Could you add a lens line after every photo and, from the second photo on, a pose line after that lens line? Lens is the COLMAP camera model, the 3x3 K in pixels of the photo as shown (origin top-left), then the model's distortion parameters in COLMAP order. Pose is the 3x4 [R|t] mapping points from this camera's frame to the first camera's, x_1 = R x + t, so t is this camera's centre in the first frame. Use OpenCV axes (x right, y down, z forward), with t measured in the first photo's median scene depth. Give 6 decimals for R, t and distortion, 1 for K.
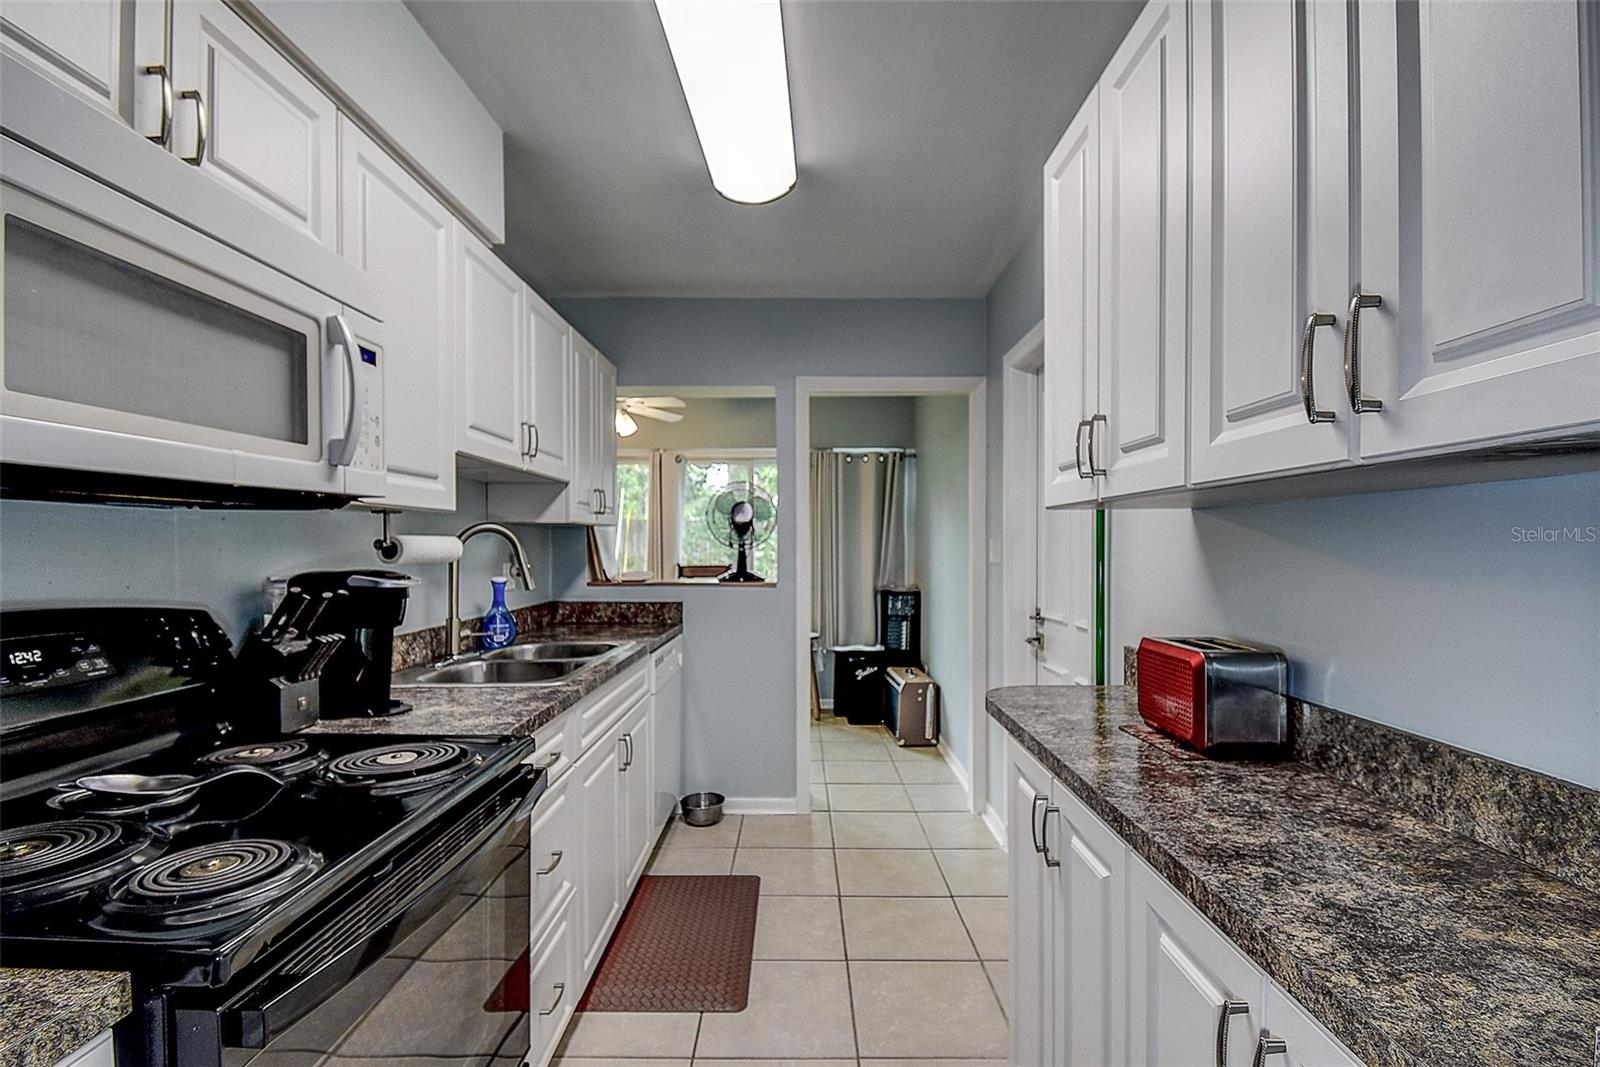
lens RADIAL K [[708.7, 0, 802.6], [0, 708.7, 557.1], [0, 0, 1]] dist [0.025776, -0.020798]
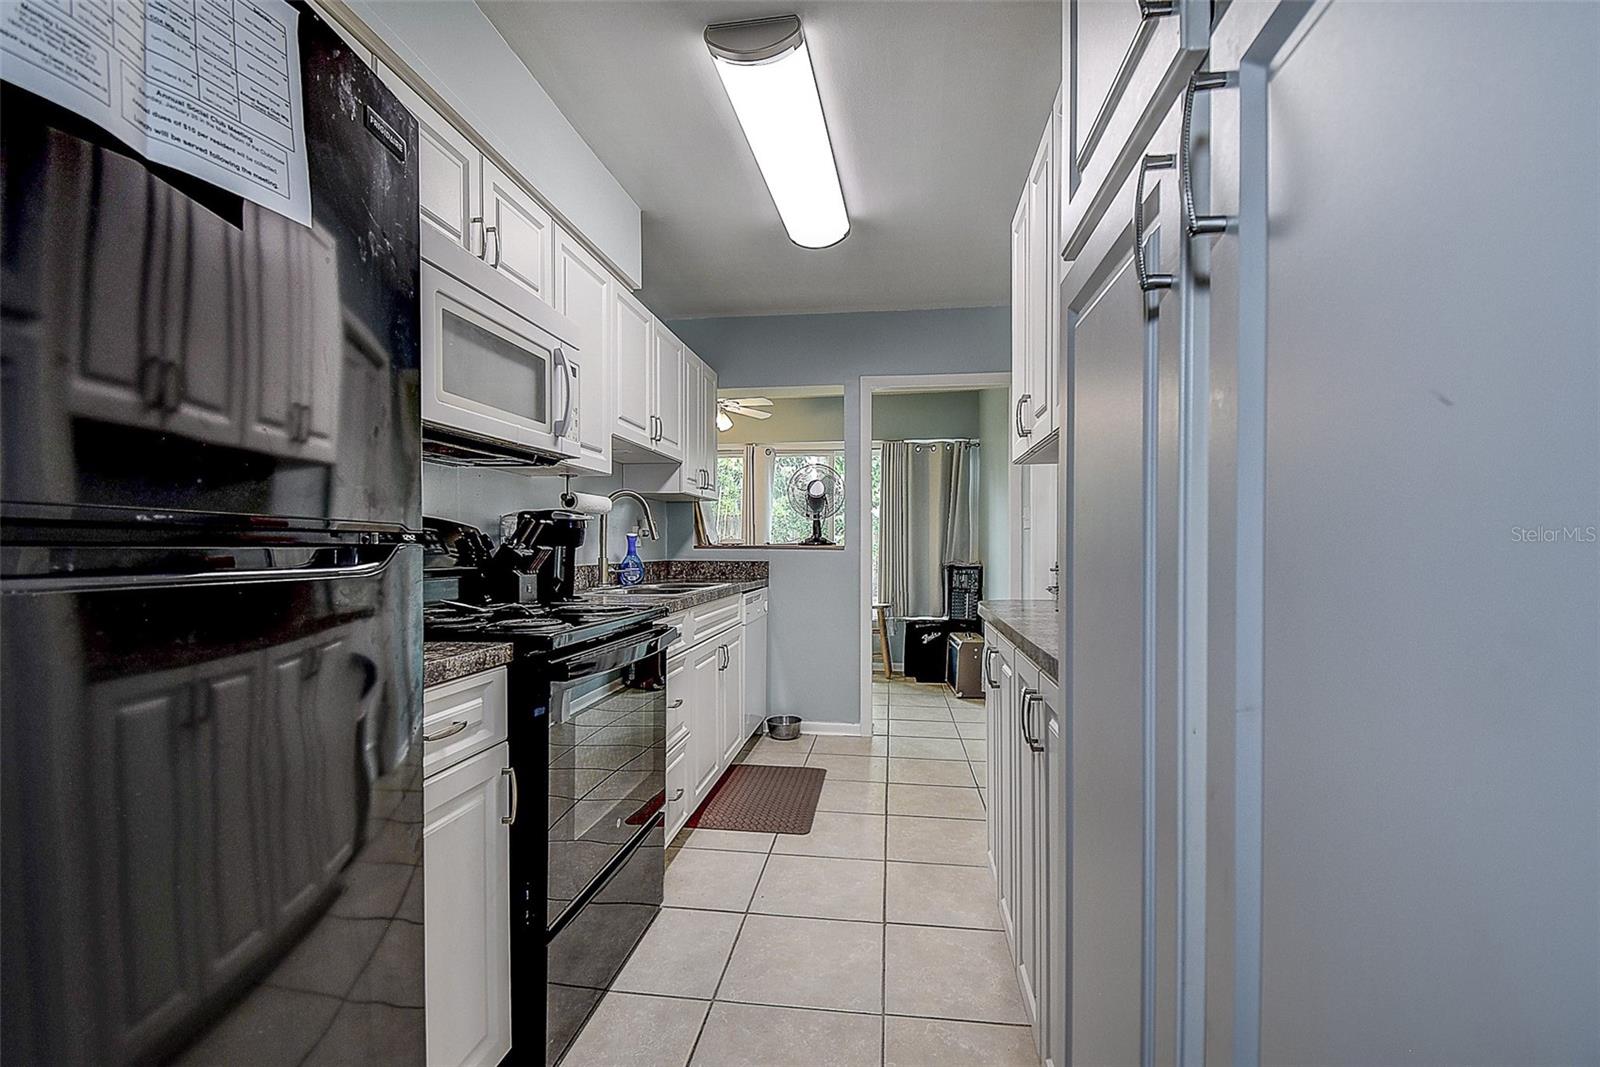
lens RADIAL K [[708.7, 0, 802.6], [0, 708.7, 557.1], [0, 0, 1]] dist [0.025776, -0.020798]
pose [[0.991227, 0.001872, -0.132156, 0.058137], [-0.002417, 0.999989, -0.003962, 0.065813], [0.132147, 0.004246, 0.991221, -0.239544]]
